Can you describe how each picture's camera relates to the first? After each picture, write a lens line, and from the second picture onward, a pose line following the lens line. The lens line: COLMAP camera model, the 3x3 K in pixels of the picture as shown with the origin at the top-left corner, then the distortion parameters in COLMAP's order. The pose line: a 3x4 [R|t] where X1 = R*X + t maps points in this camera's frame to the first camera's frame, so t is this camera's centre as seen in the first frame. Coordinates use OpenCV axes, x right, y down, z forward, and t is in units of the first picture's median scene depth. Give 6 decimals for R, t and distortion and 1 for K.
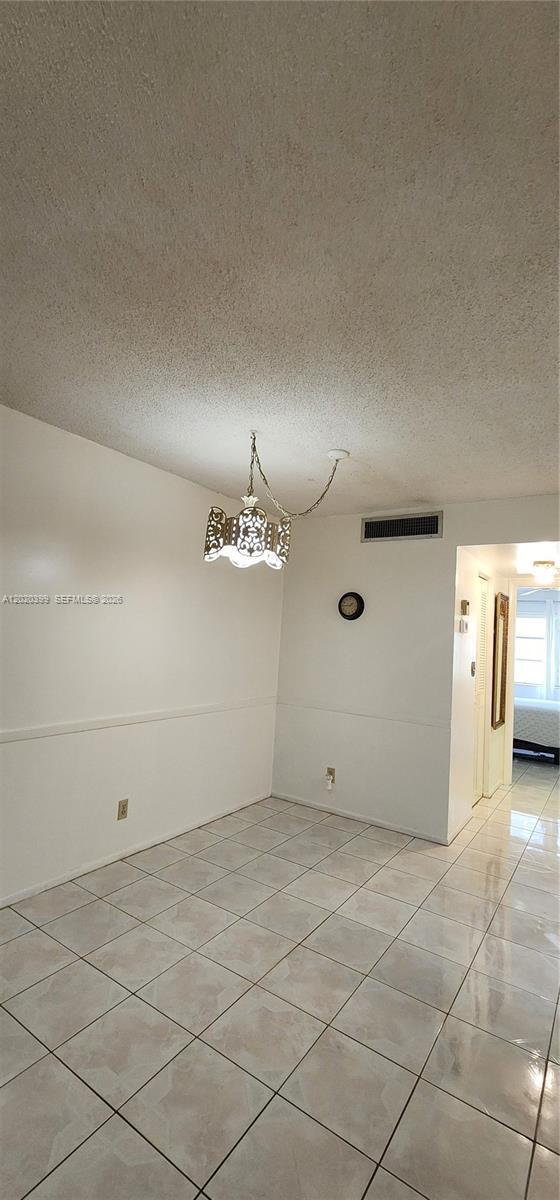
lens RADIAL K [[492.7, 0, 277.4], [0, 492.7, 596.3], [0, 0, 1]] dist [0.001214, 0.000158]
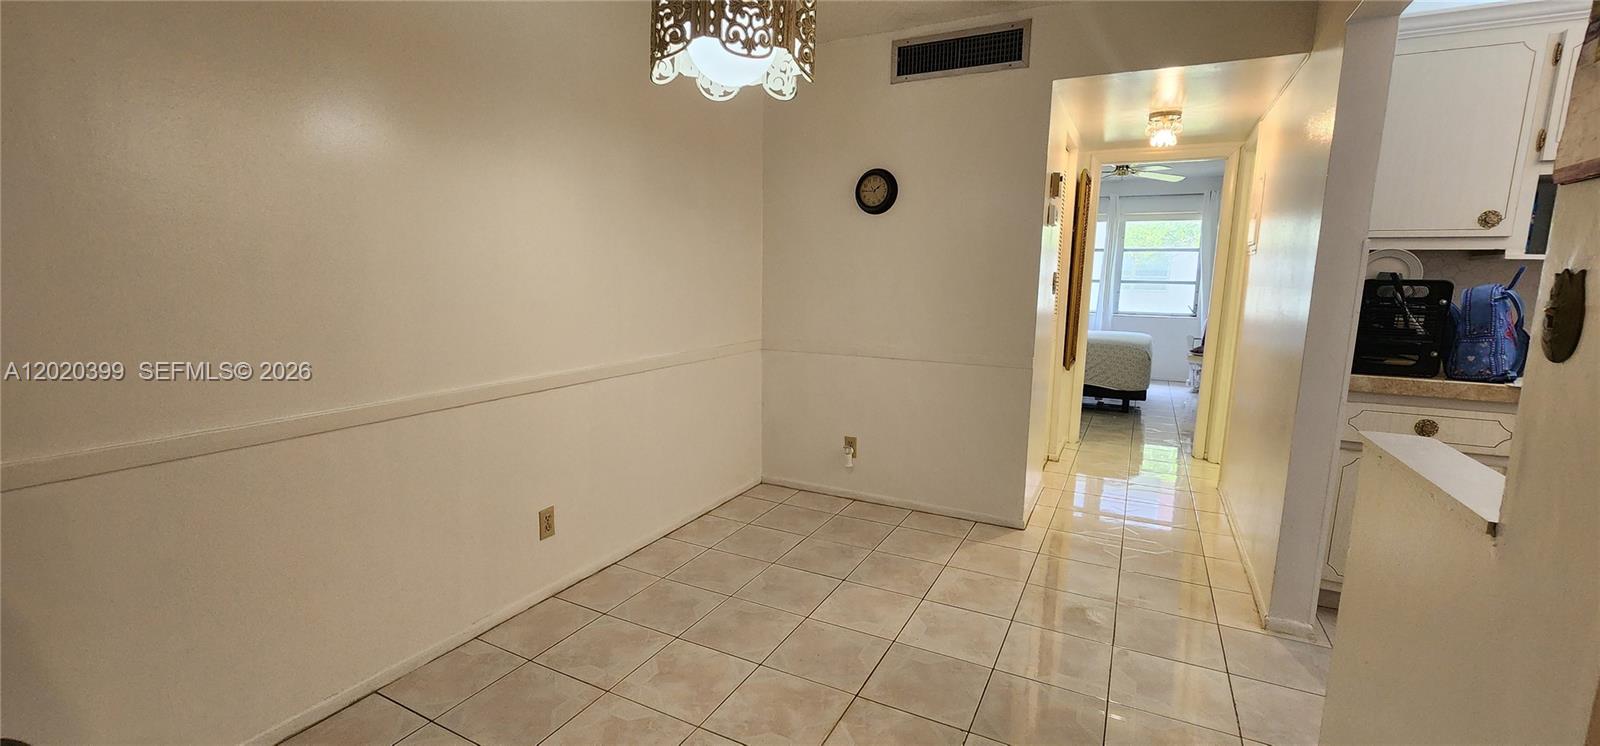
lens RADIAL K [[657.0, 0, 796.7], [0, 657.0, 373.9], [0, 0, 1]] dist [0.001214, 0.000158]
pose [[0.992293, -0.060068, 0.108380, -0.077654], [0.033339, 0.971815, 0.233374, 0.064373], [-0.119343, -0.227962, 0.966328, 0.199778]]
